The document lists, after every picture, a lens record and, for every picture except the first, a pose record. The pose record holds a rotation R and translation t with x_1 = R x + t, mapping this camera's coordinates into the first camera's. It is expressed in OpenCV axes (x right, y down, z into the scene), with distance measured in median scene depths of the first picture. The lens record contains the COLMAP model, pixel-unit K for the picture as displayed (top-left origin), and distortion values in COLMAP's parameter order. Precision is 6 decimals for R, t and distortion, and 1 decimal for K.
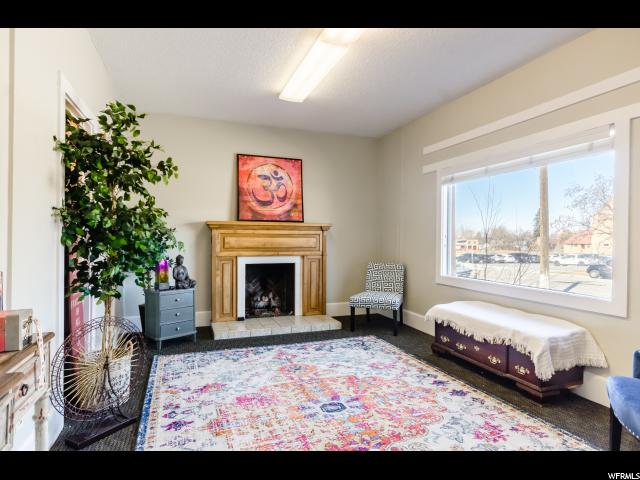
lens RADIAL K [[366.8, 0, 325.2], [0, 366.8, 238.7], [0, 0, 1]] dist [-0.017600, 0.000293]
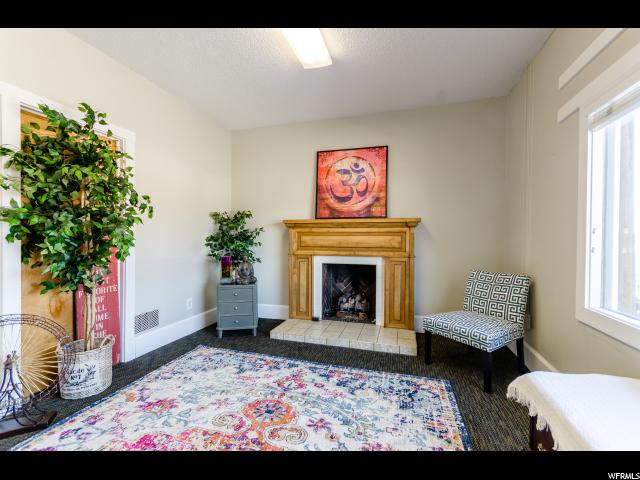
lens RADIAL K [[283.0, 0, 315.8], [0, 283.0, 239.9], [0, 0, 1]] dist [0.003903, 0.000124]
pose [[0.788368, 0.003705, -0.615193, 0.230796], [0.000006, 0.999982, 0.006031, 0.002566], [0.615204, -0.004758, 0.788353, 0.396738]]
